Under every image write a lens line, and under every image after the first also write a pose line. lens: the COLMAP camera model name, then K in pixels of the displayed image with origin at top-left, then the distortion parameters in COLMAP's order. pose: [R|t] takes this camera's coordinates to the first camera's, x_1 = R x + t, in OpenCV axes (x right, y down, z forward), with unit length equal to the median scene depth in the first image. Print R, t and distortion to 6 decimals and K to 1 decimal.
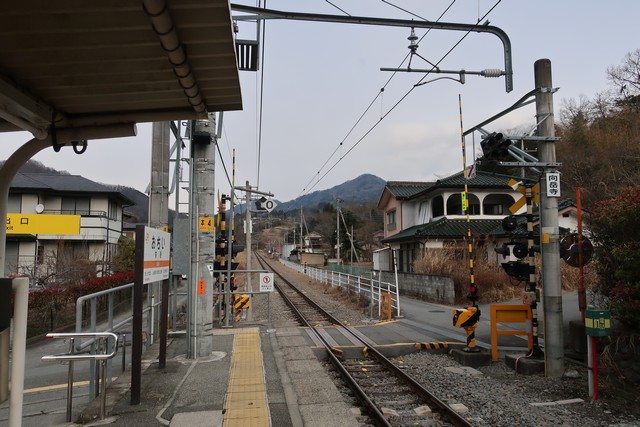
lens RADIAL K [[501.8, 0, 320.4], [0, 501.8, 214.5], [0, 0, 1]] dist [-0.007317, 0.006675]
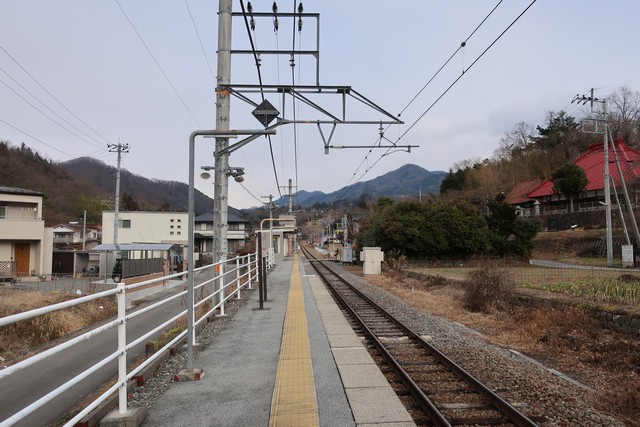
lens RADIAL K [[501.8, 0, 324.6], [0, 501.8, 218.0], [0, 0, 1]] dist [-0.007317, 0.006675]
pose [[0.996798, -0.009759, -0.079369, 0.206658], [0.011889, 0.999581, 0.026406, -0.122306], [0.079078, -0.027265, 0.996496, -1.595116]]
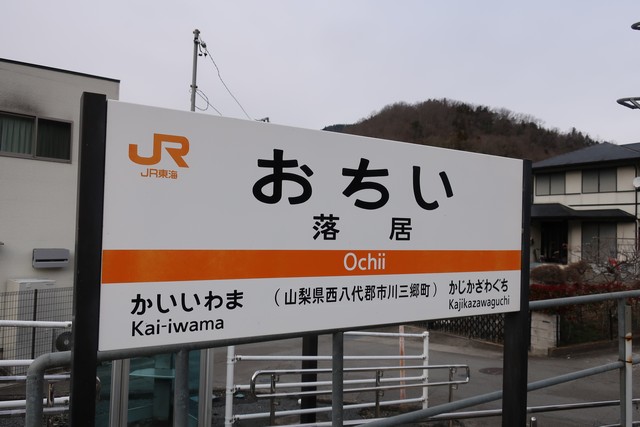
lens RADIAL K [[501.8, 0, 321.2], [0, 501.8, 215.0], [0, 0, 1]] dist [-0.007317, 0.006675]
pose [[0.410325, -0.026267, -0.911561, -0.017004], [0.057605, 0.998335, -0.002837, 0.014183], [0.910118, -0.051346, 0.411155, 0.169875]]
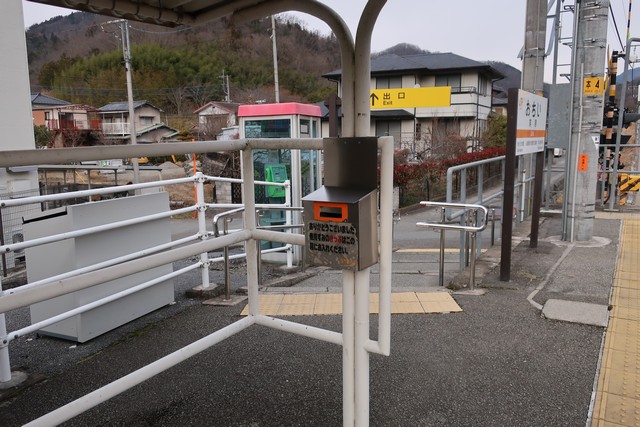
lens RADIAL K [[501.8, 0, 321.6], [0, 501.8, 214.6], [0, 0, 1]] dist [-0.007317, 0.006675]
pose [[0.766127, 0.091469, -0.636147, -0.006589], [0.064663, 0.973827, 0.217897, 0.004113], [0.639428, -0.208072, 0.740161, 0.015607]]
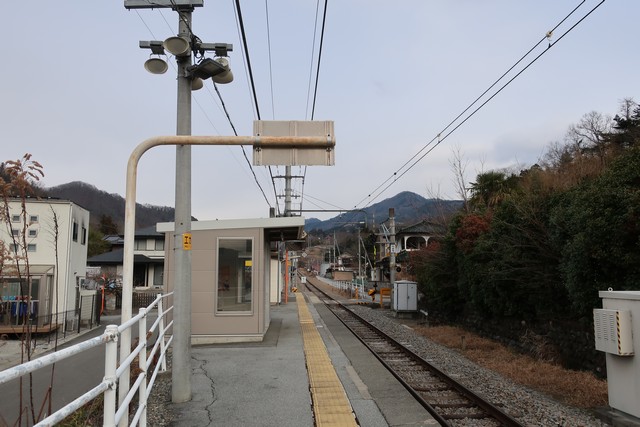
lens RADIAL K [[501.8, 0, 323.0], [0, 501.8, 214.5], [0, 0, 1]] dist [-0.007317, 0.006675]
pose [[0.997248, -0.010047, -0.073448, 0.080020], [0.007439, 0.999335, -0.035695, -0.054087], [0.073758, 0.035050, 0.996660, -0.709841]]
